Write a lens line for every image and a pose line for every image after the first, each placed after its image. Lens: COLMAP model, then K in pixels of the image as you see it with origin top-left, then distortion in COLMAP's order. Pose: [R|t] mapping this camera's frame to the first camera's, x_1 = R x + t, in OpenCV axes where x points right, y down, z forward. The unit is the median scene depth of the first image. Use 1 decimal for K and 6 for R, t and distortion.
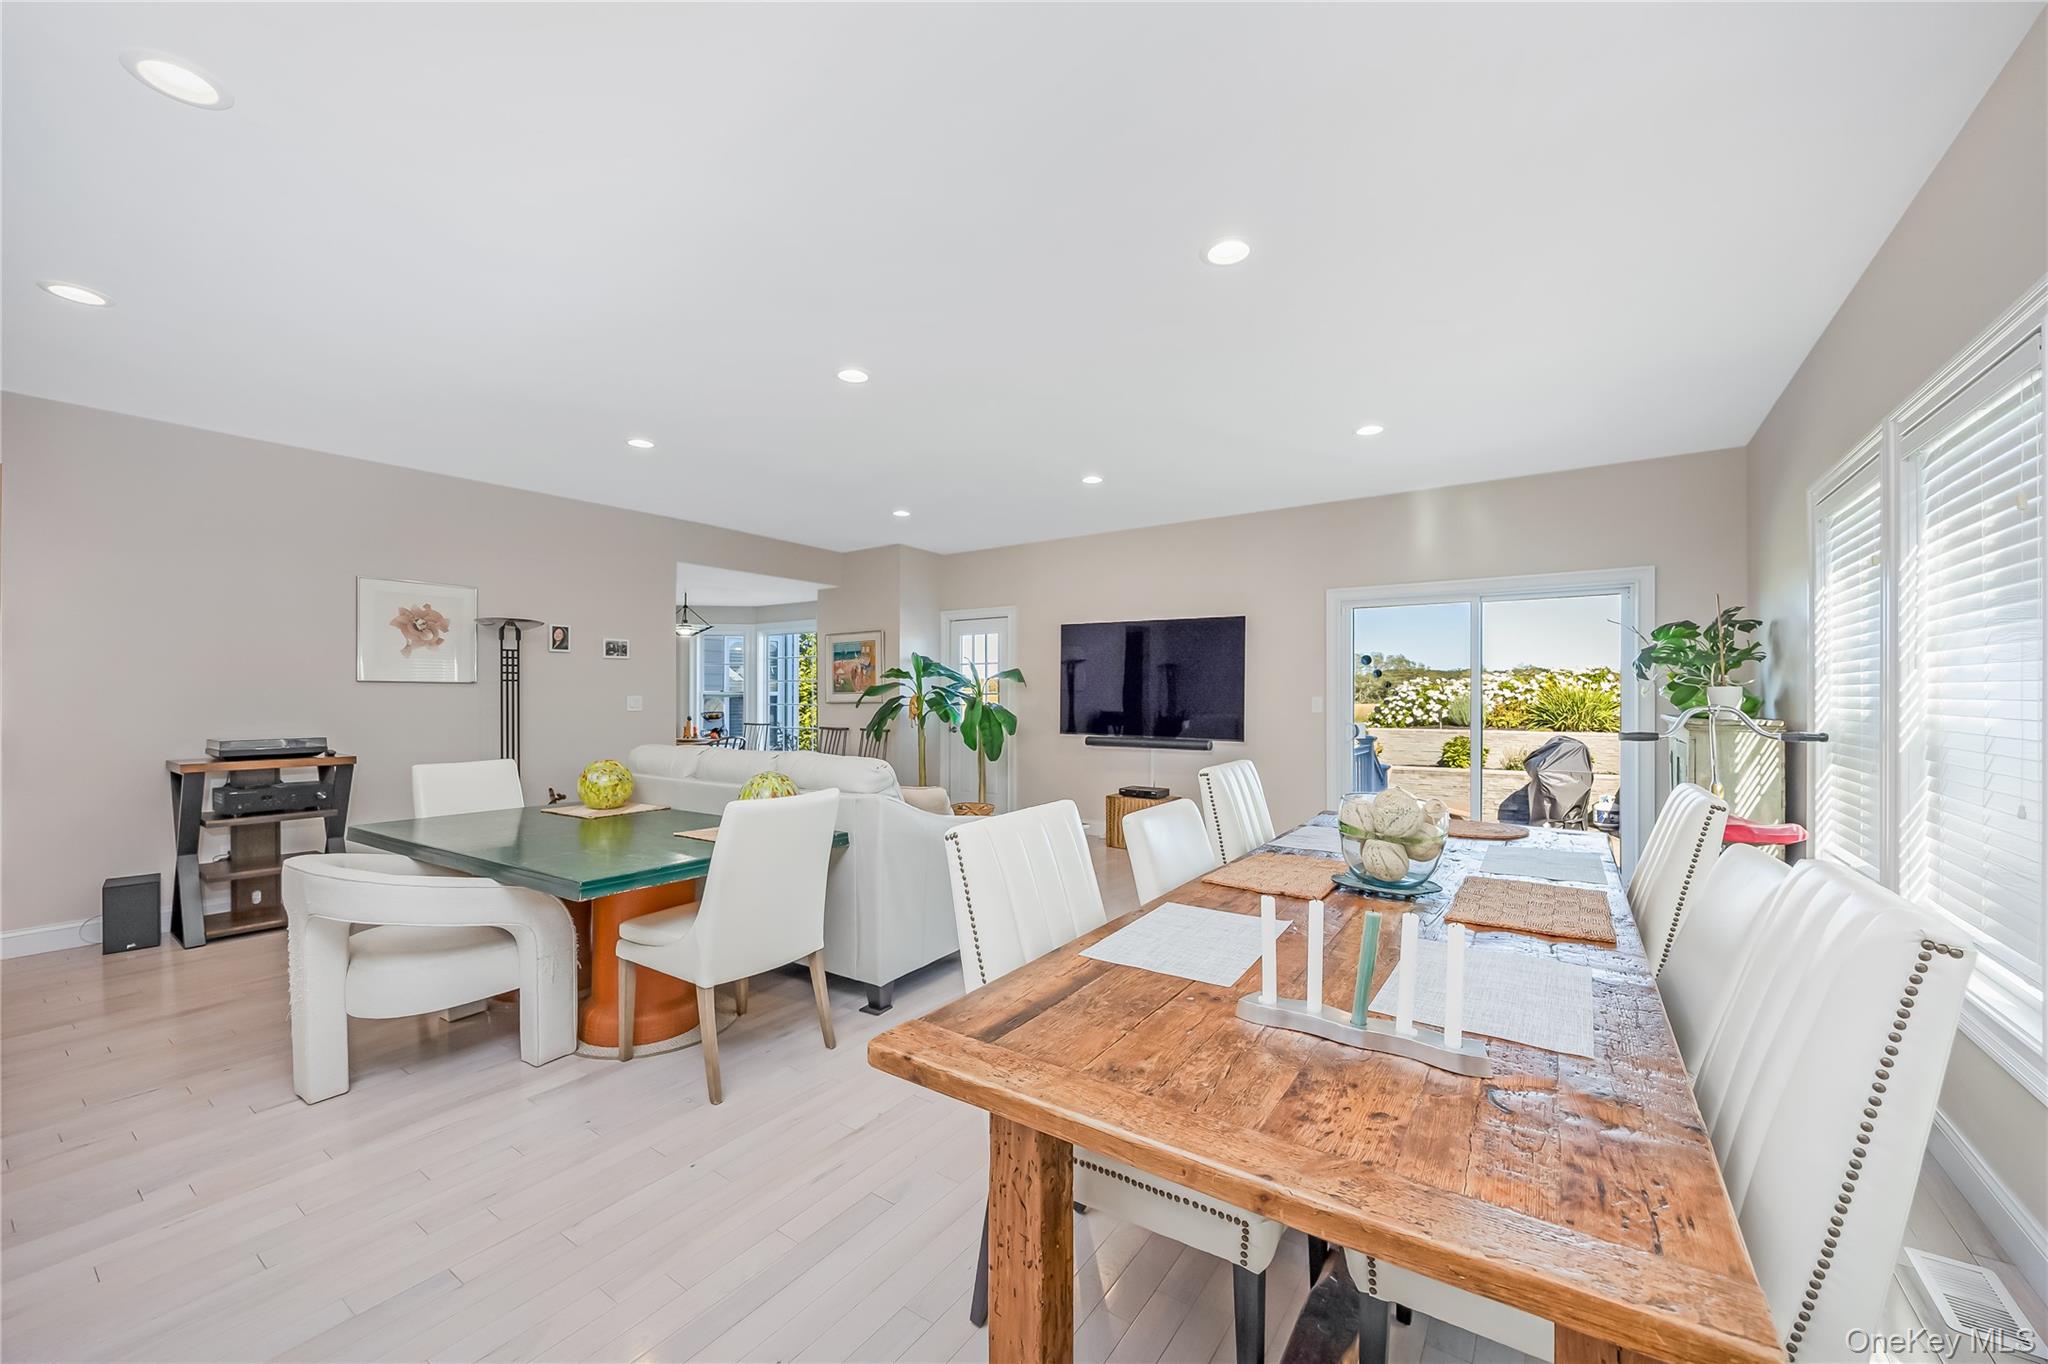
lens RADIAL K [[810.9, 0, 1024.0], [0, 810.9, 682.0], [0, 0, 1]] dist [0.000275, -0.000019]
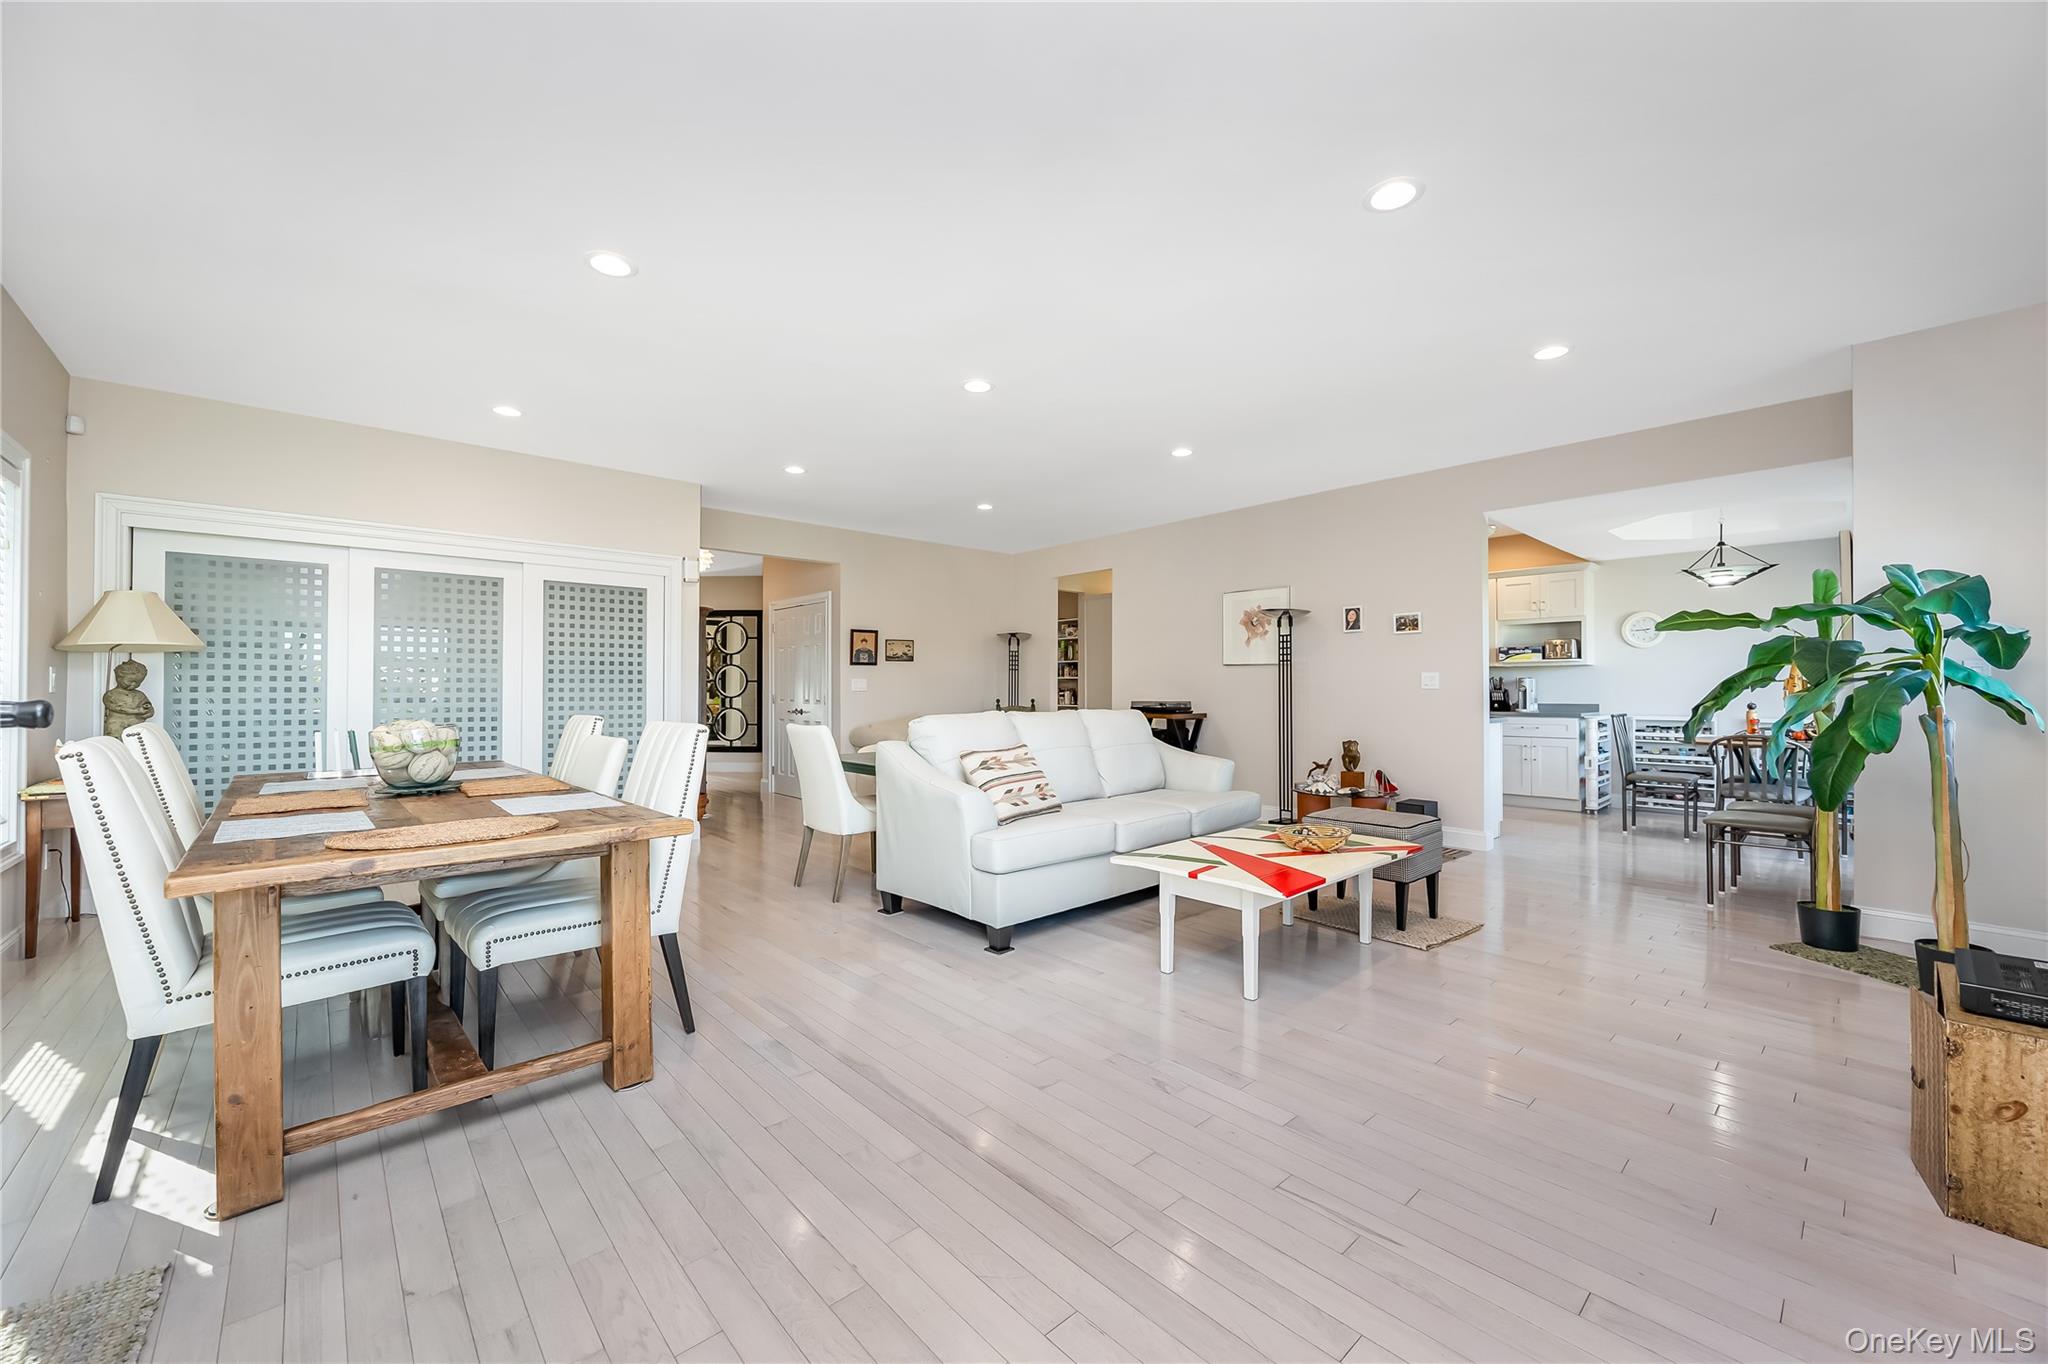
lens RADIAL K [[776.4, 0, 1024.0], [0, 776.4, 682.0], [0, 0, 1]] dist [0.000002, 0.000059]
pose [[-0.205180, -0.010461, -0.978668, 0.577954], [0.016462, 0.999765, -0.014138, 0.040376], [0.978586, -0.019011, -0.204960, 0.859723]]
